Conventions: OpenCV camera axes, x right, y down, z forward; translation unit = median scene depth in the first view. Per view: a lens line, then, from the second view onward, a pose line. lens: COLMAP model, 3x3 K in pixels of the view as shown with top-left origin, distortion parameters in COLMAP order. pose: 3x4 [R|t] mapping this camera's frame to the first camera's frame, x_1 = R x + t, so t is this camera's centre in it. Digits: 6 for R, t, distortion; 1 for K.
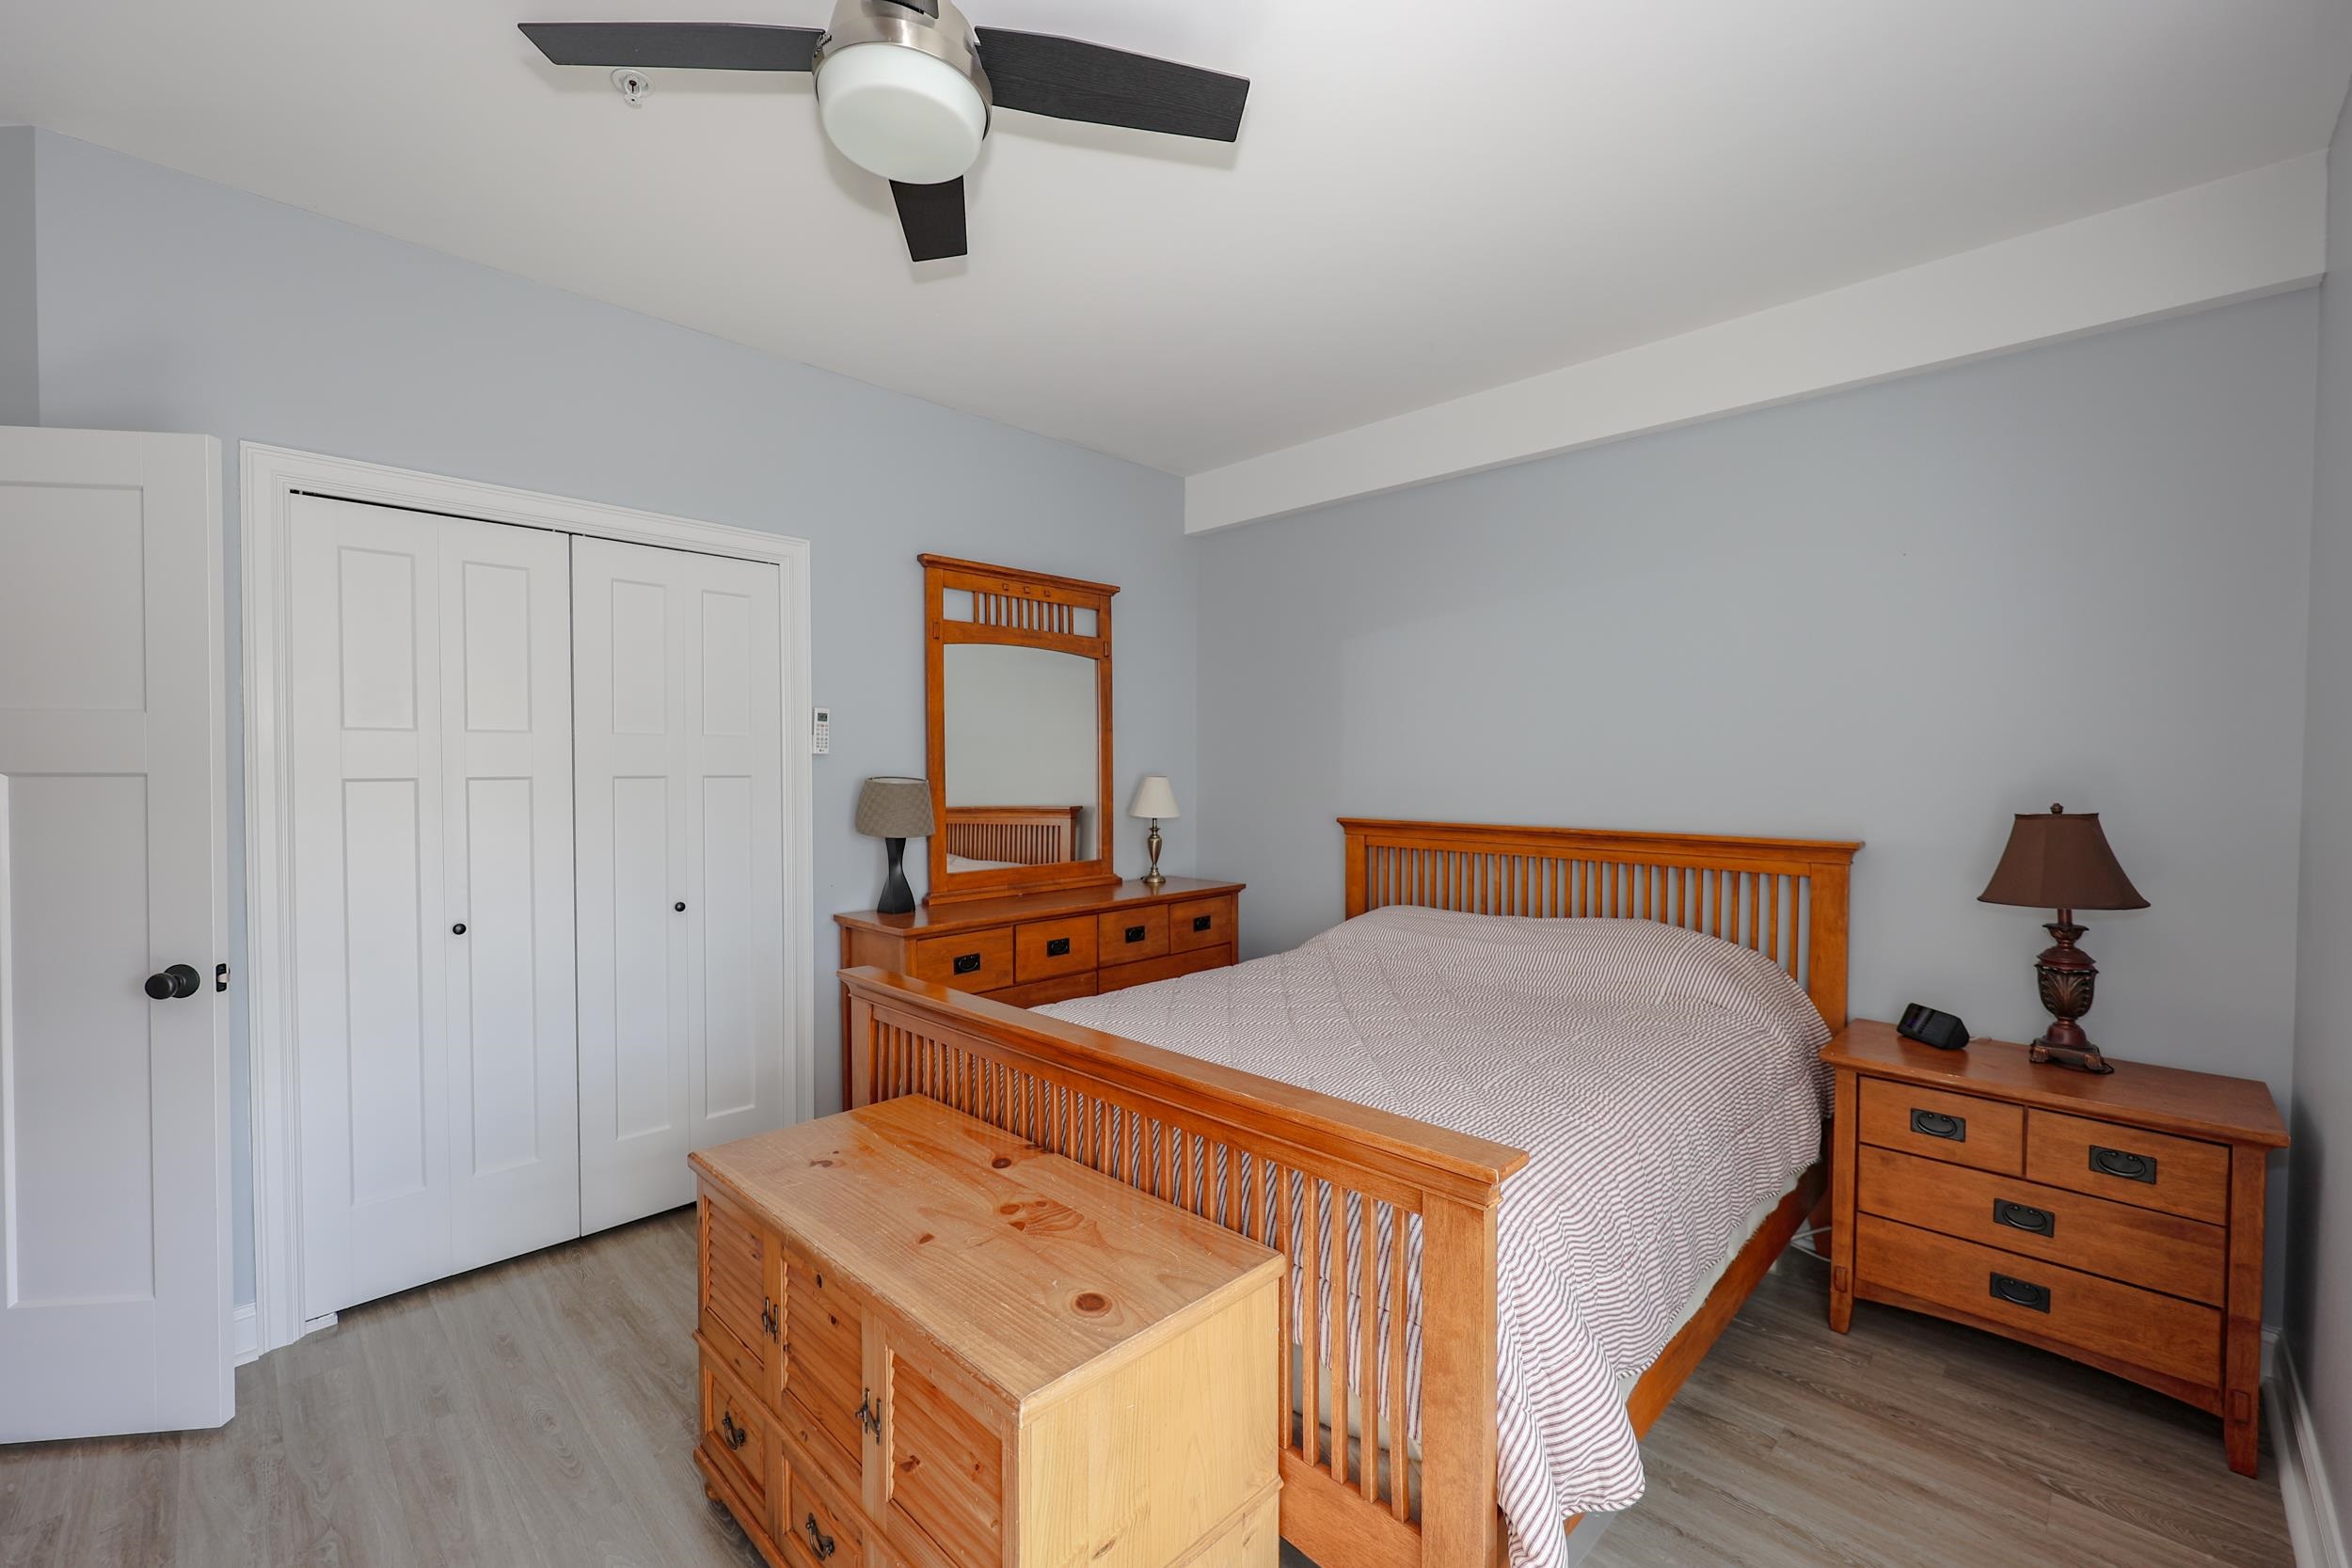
lens RADIAL K [[983.6, 0, 1176.0], [0, 983.6, 784.0], [0, 0, 1]] dist [0.000140, 0.000191]
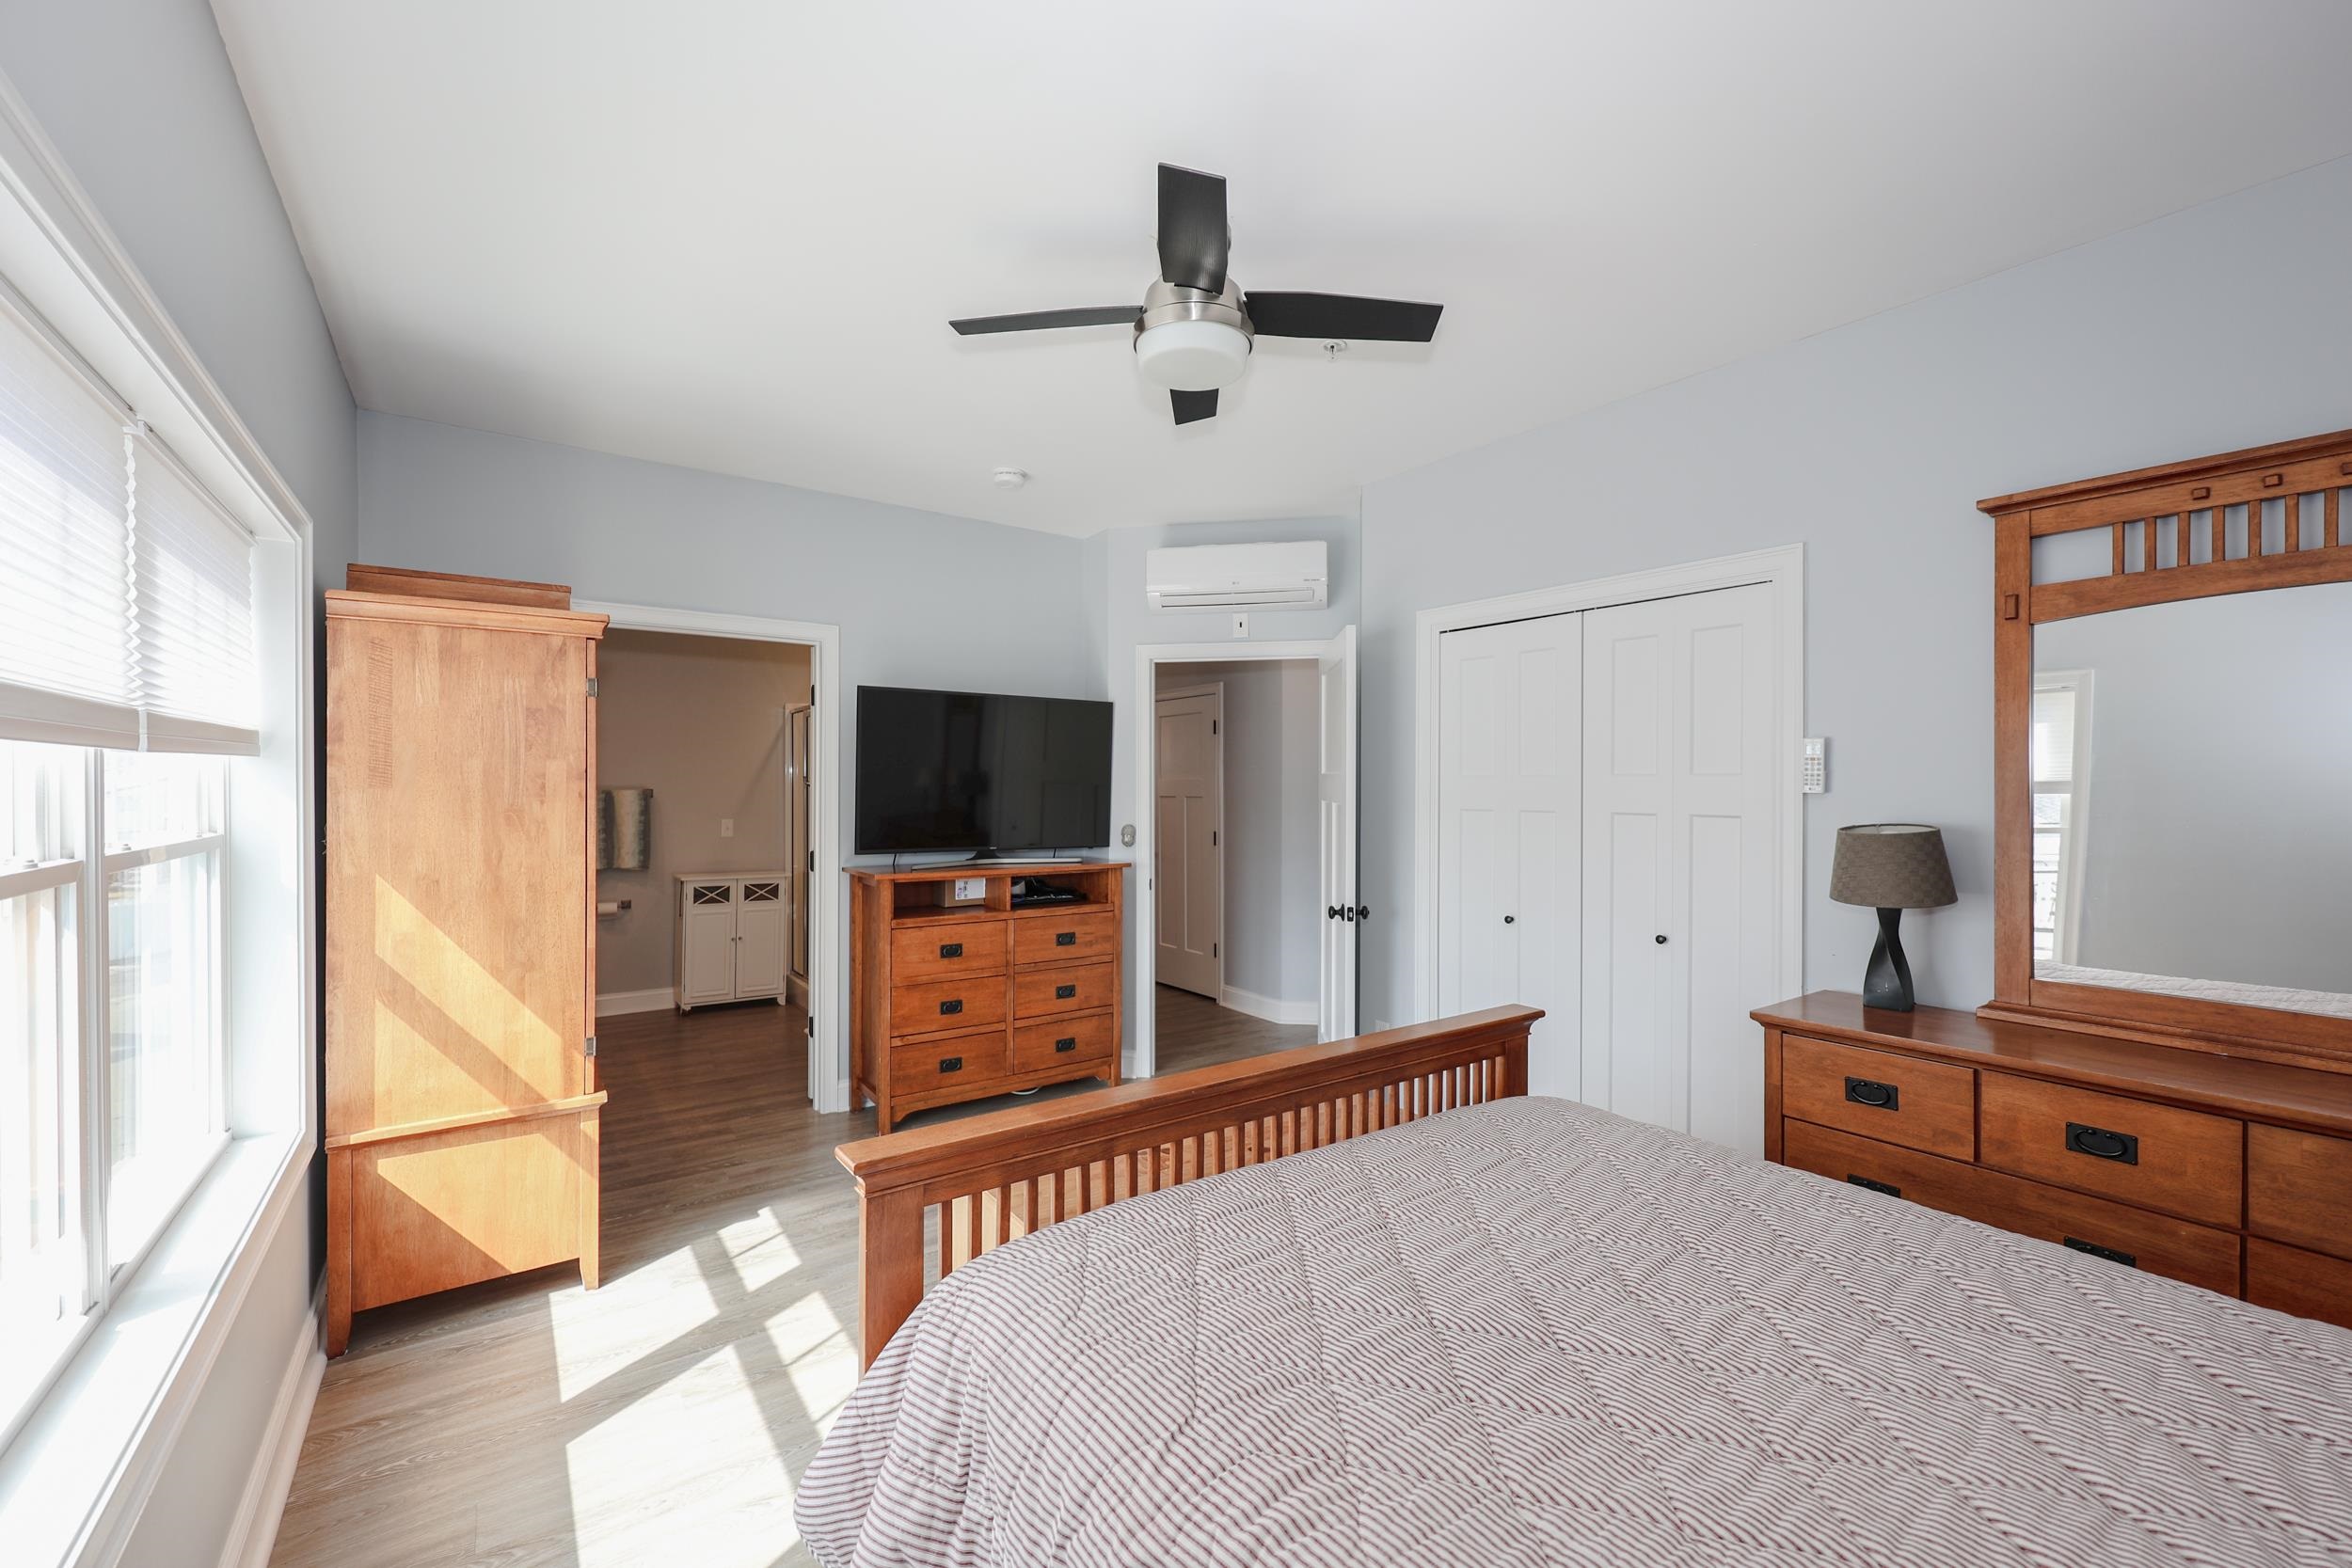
lens RADIAL K [[983.6, 0, 1176.0], [0, 983.6, 784.0], [0, 0, 1]] dist [0.000140, 0.000191]
pose [[-0.189881, -0.005811, -0.981790, 0.523596], [-0.030394, 0.999538, -0.000038, -0.020140], [0.981336, 0.029833, -0.189970, 0.588525]]
